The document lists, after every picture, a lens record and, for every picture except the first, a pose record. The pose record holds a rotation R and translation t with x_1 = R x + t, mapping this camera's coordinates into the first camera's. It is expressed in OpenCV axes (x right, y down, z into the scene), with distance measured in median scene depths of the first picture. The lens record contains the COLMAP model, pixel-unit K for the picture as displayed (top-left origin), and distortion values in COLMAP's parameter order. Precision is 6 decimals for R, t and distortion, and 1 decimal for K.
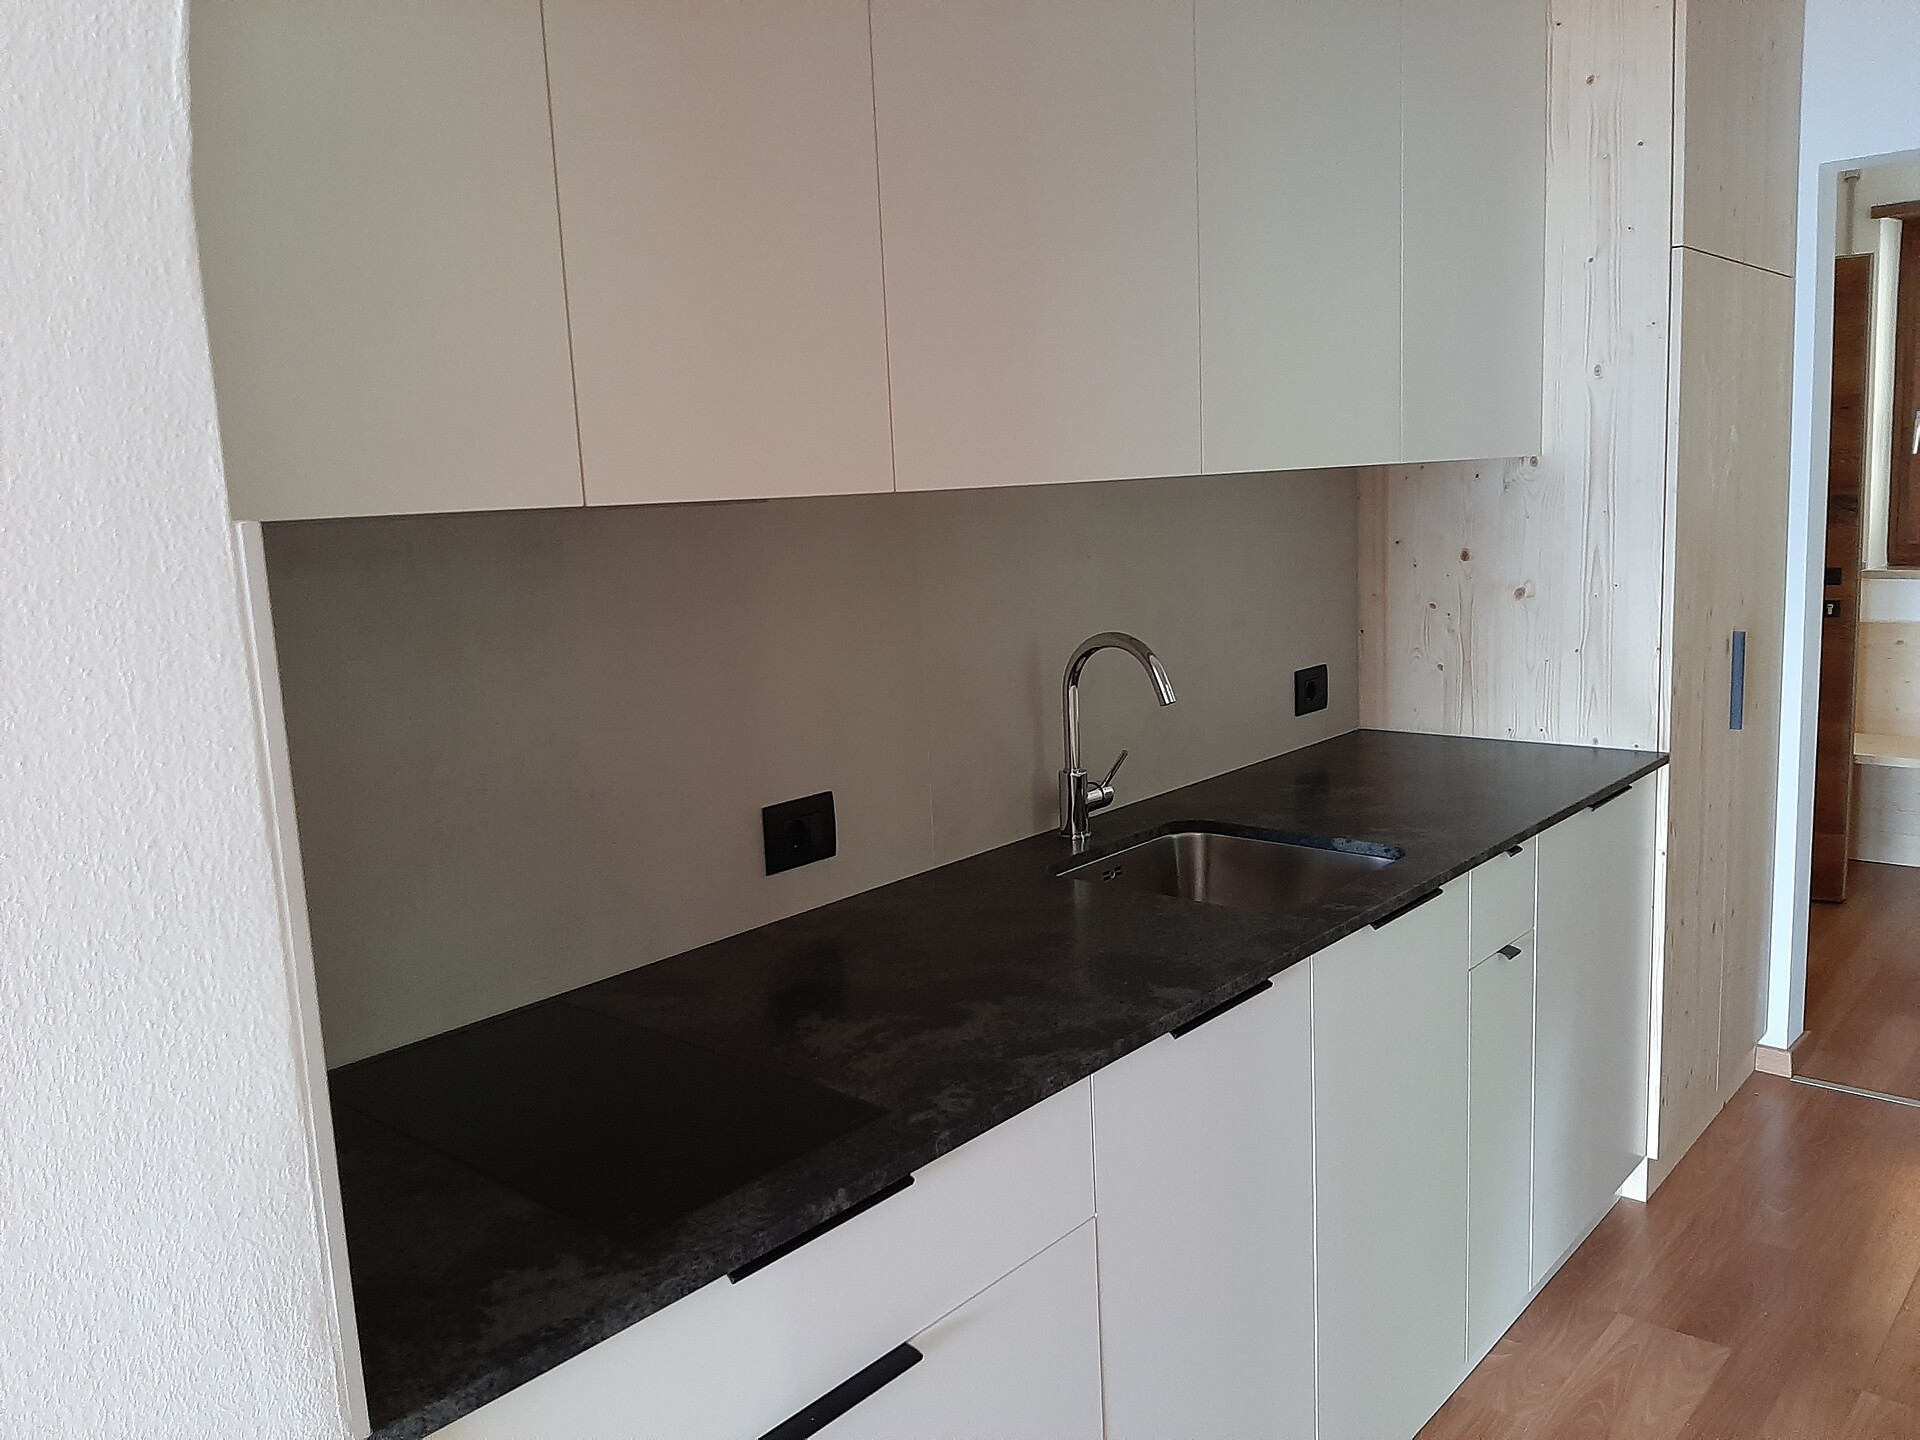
lens RADIAL K [[1447.1, 0, 891.7], [0, 1447.1, 713.9], [0, 0, 1]] dist [0.065085, -0.130536]
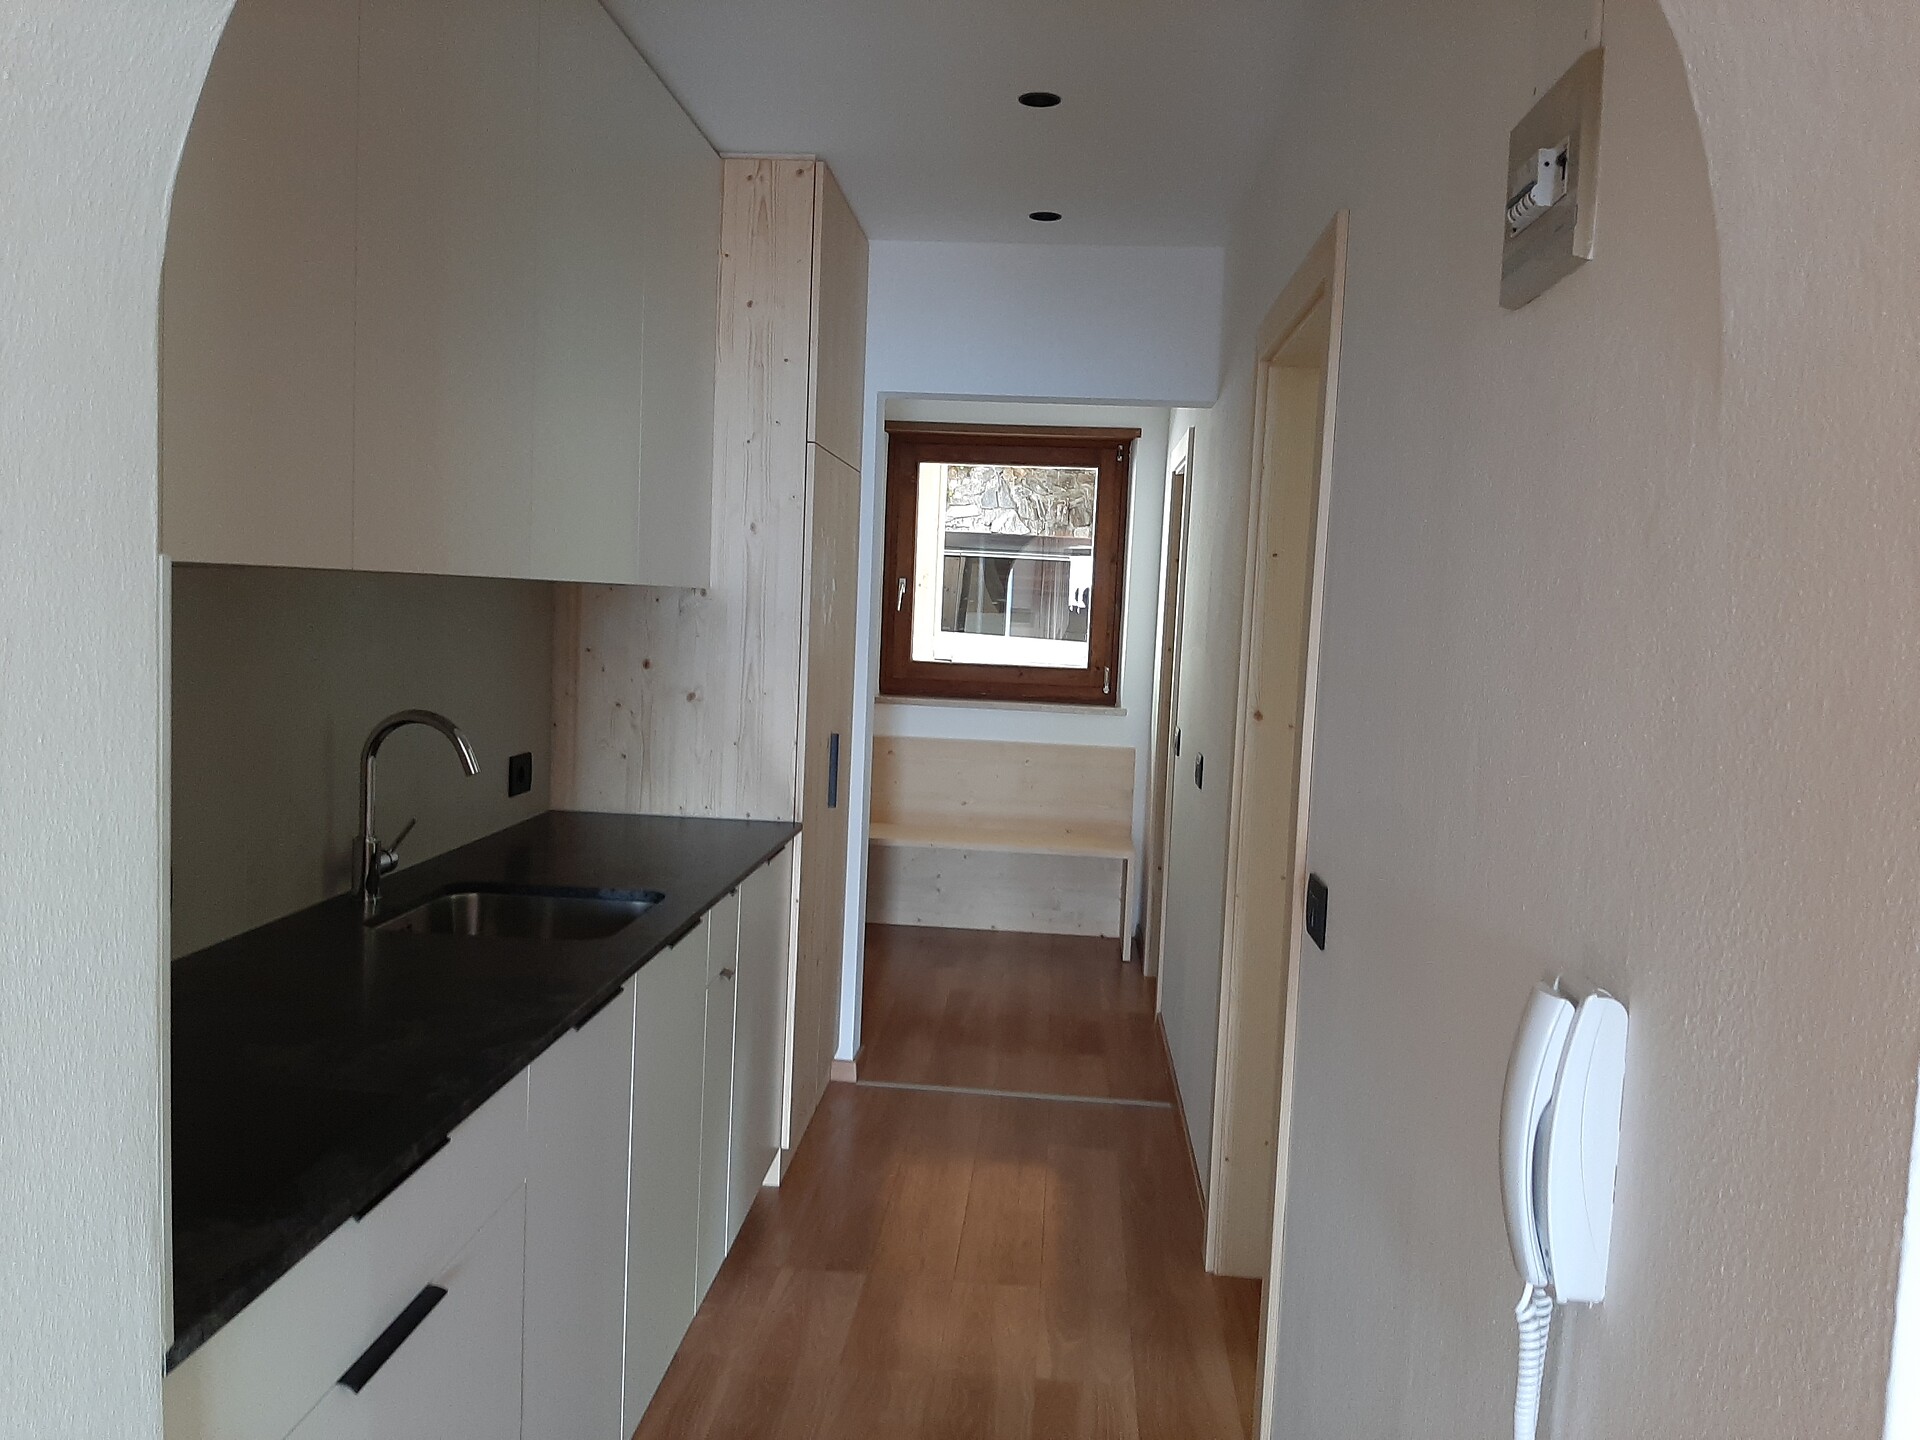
lens RADIAL K [[1447.1, 0, 891.7], [0, 1447.1, 713.9], [0, 0, 1]] dist [0.065085, -0.130536]
pose [[0.799962, 0.037006, 0.598908, -0.179831], [0.009077, 0.997236, -0.073742, 0.025513], [-0.599982, 0.064427, 0.797415, -0.087089]]
